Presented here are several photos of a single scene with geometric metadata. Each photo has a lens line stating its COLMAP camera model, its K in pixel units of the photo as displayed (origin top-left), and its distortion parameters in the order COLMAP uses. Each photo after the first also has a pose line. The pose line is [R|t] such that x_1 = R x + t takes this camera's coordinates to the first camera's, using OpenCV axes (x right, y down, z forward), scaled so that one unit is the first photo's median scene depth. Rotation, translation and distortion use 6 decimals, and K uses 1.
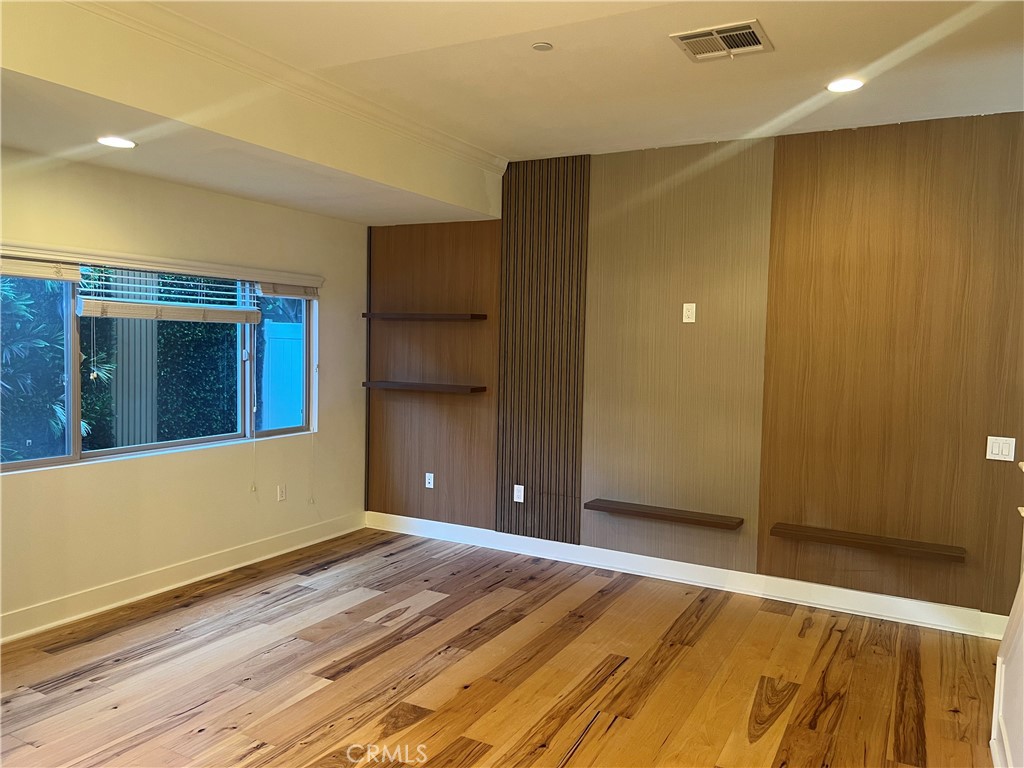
lens RADIAL K [[766.6, 0, 509.6], [0, 766.6, 384.8], [0, 0, 1]] dist [0.067336, -0.078623]
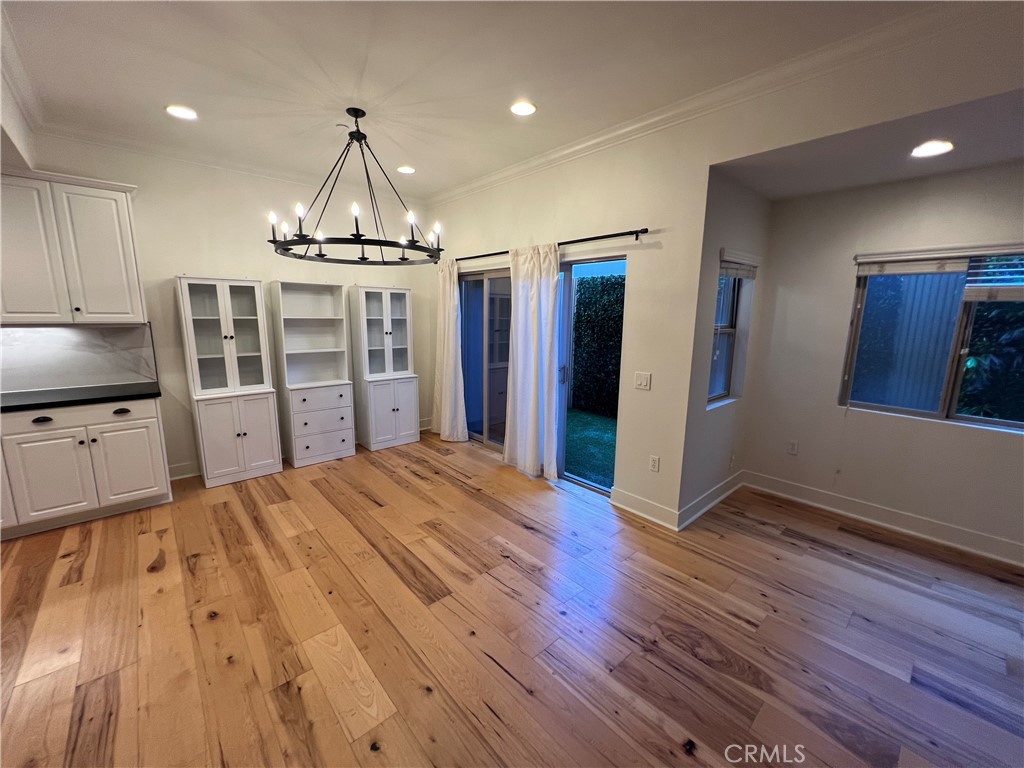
lens RADIAL K [[408.8, 0, 513.5], [0, 408.8, 385.1], [0, 0, 1]] dist [-0.002513, 0.000410]
pose [[-0.330230, 0.134800, -0.934225, 0.270430], [-0.079953, 0.982198, 0.169984, -0.011252], [0.940508, 0.130828, -0.313574, 0.525931]]
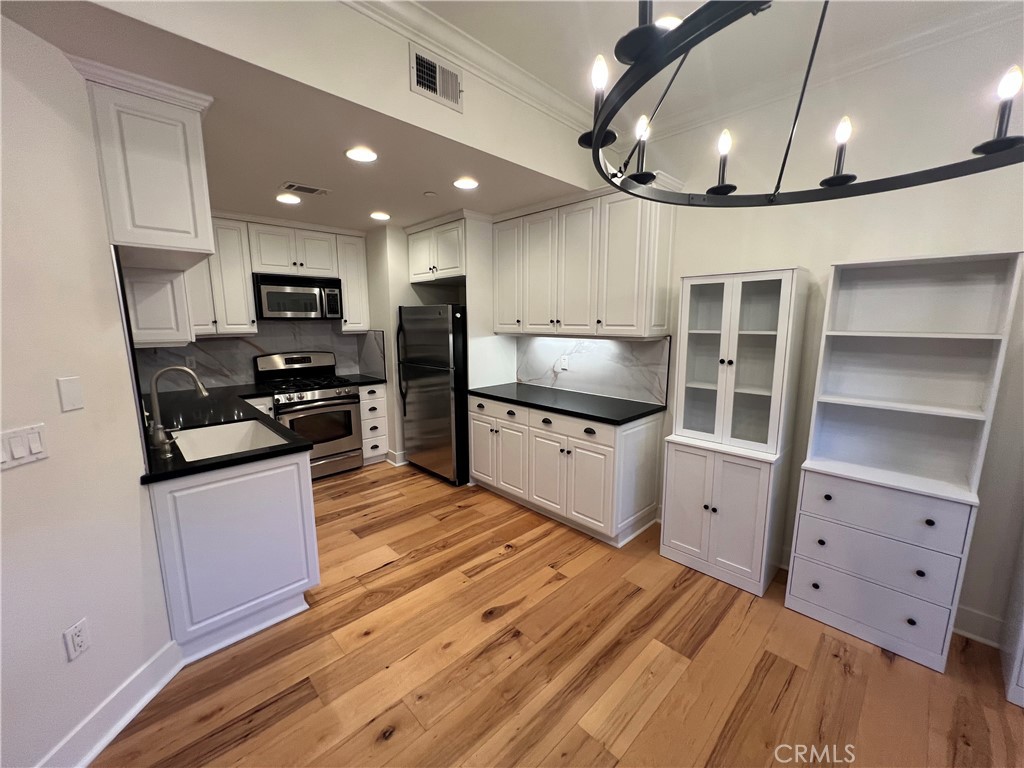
lens RADIAL K [[409.6, 0, 513.5], [0, 409.6, 385.7], [0, 0, 1]] dist [-0.001581, 0.000421]
pose [[-0.954084, -0.070745, 0.291063, -0.194951], [-0.003797, 0.974487, 0.224412, -0.010089], [-0.299514, 0.213002, -0.930012, 0.318378]]
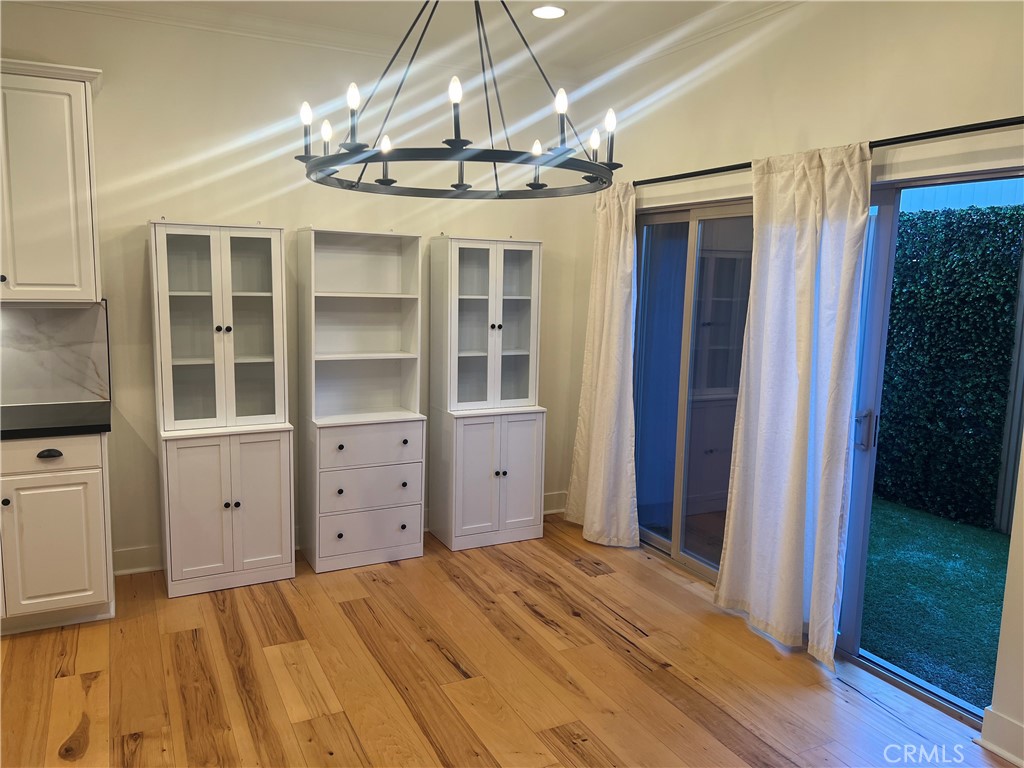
lens RADIAL K [[766.6, 0, 515.1], [0, 766.6, 381.5], [0, 0, 1]] dist [0.067336, -0.078623]
pose [[-0.561057, 0.074819, -0.824389, 0.218954], [-0.088451, 0.984786, 0.149573, -0.021014], [0.823038, 0.156837, -0.545904, 0.473024]]
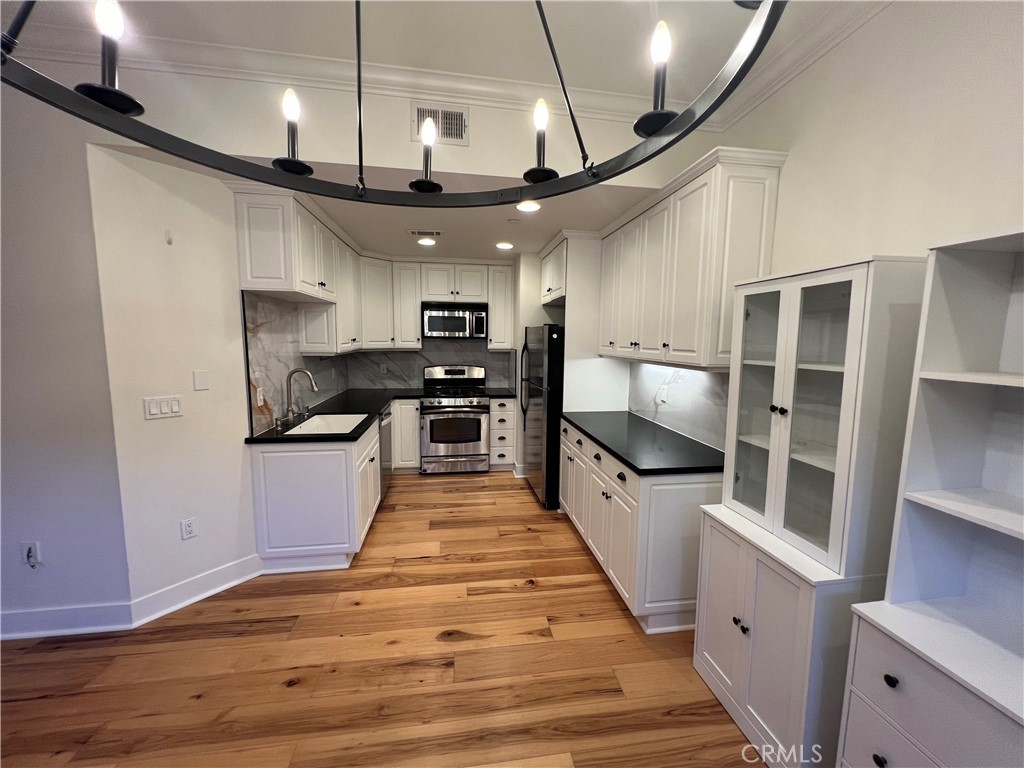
lens RADIAL K [[409.6, 0, 513.1], [0, 409.6, 385.3], [0, 0, 1]] dist [-0.001581, 0.000421]
pose [[-0.601232, -0.123594, 0.789459, -0.434174], [0.021258, 0.985142, 0.170418, -0.006829], [-0.798792, 0.119243, -0.589672, 0.122356]]
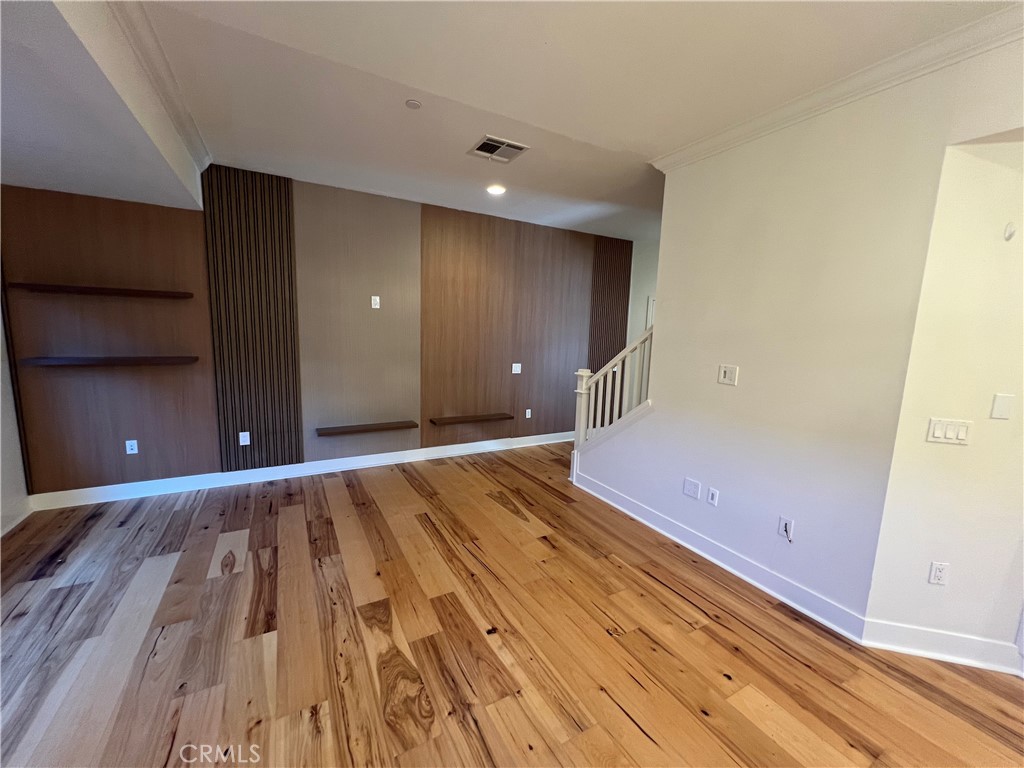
lens RADIAL K [[408.8, 0, 513.1], [0, 408.8, 385.0], [0, 0, 1]] dist [-0.002513, 0.000410]
pose [[0.532540, -0.122980, 0.837423, -0.393718], [0.031628, 0.991588, 0.125507, -0.022674], [-0.845814, -0.040351, 0.531950, 0.332763]]
